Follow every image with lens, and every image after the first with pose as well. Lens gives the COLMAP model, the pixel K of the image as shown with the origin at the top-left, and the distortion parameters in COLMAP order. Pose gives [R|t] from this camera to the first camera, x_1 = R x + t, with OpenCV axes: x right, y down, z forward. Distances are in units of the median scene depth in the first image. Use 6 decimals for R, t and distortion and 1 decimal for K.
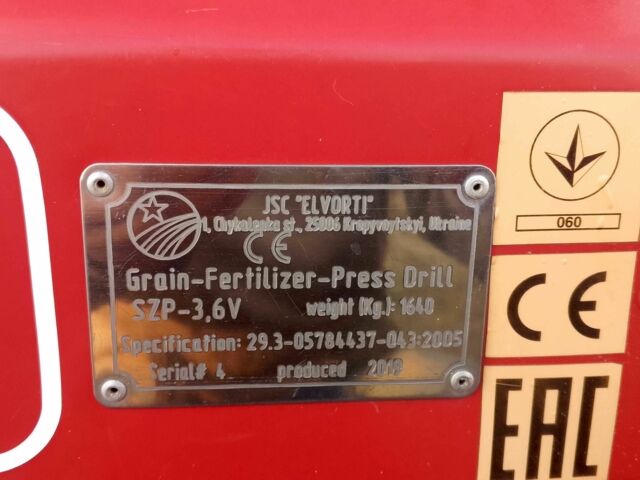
lens RADIAL K [[692.4, 0, 320.0], [0, 692.4, 240.0], [0, 0, 1]] dist [0.209884, -0.694826]
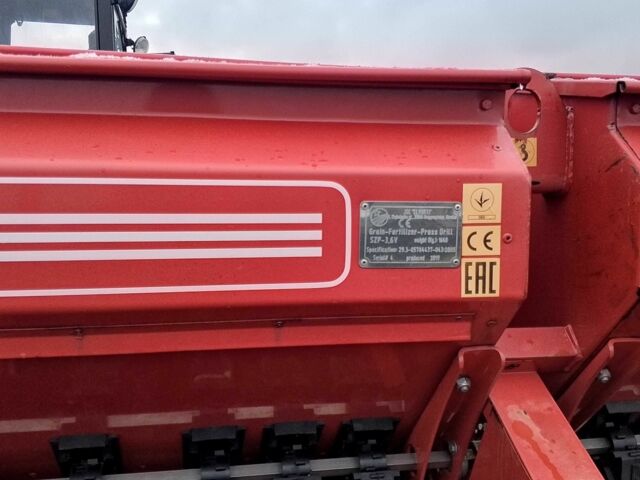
lens RADIAL K [[692.4, 0, 320.0], [0, 692.4, 240.0], [0, 0, 1]] dist [0.209884, -0.694826]
pose [[0.996280, -0.011389, 0.085419, -0.829138], [0.026343, 0.984029, -0.176050, 0.729062], [-0.082050, 0.177645, 0.980668, -2.574504]]
